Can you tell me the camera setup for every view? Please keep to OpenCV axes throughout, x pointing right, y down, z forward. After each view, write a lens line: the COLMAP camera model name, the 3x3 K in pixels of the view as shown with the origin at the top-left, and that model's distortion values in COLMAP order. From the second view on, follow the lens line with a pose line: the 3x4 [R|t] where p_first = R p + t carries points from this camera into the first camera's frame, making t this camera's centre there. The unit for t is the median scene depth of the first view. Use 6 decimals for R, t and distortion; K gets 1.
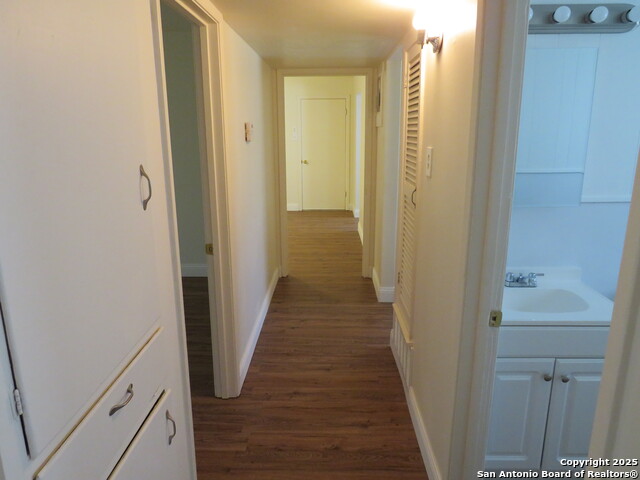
lens RADIAL K [[459.9, 0, 320.5], [0, 459.9, 240.7], [0, 0, 1]] dist [0.006659, 0.002473]
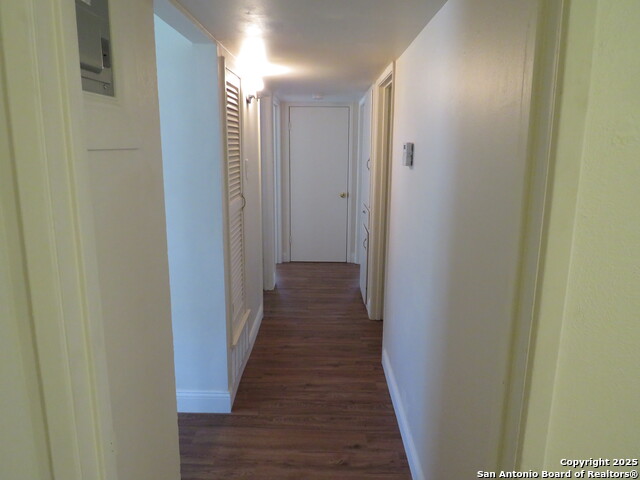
lens RADIAL K [[459.9, 0, 319.9], [0, 459.9, 239.5], [0, 0, 1]] dist [0.006659, 0.002473]
pose [[-0.999920, -0.005809, -0.011250, 0.003839], [-0.010115, 0.900943, 0.433820, -0.428018], [0.007615, 0.433899, -0.900930, 1.695430]]
